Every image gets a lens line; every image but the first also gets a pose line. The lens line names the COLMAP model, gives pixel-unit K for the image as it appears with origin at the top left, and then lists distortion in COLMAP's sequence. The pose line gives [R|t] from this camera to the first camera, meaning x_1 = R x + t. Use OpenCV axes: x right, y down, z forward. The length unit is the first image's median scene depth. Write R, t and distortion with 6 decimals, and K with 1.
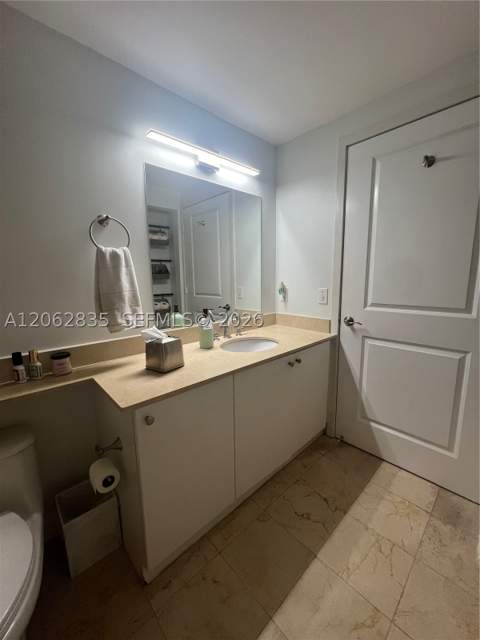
lens RADIAL K [[255.0, 0, 241.3], [0, 255.0, 319.5], [0, 0, 1]] dist [0.000532, -0.000170]
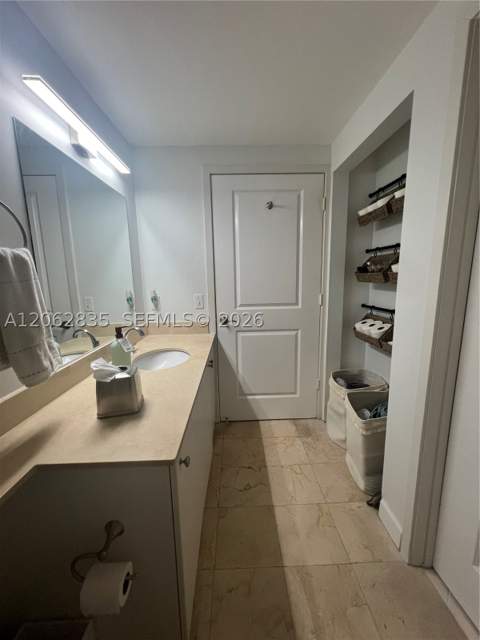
lens RADIAL K [[255.0, 0, 241.3], [0, 255.0, 319.3], [0, 0, 1]] dist [0.000532, -0.000170]
pose [[0.664424, -0.125197, 0.736795, -0.446046], [0.132028, 0.990026, 0.049166, -0.052075], [-0.735601, 0.064610, 0.674327, 0.141957]]
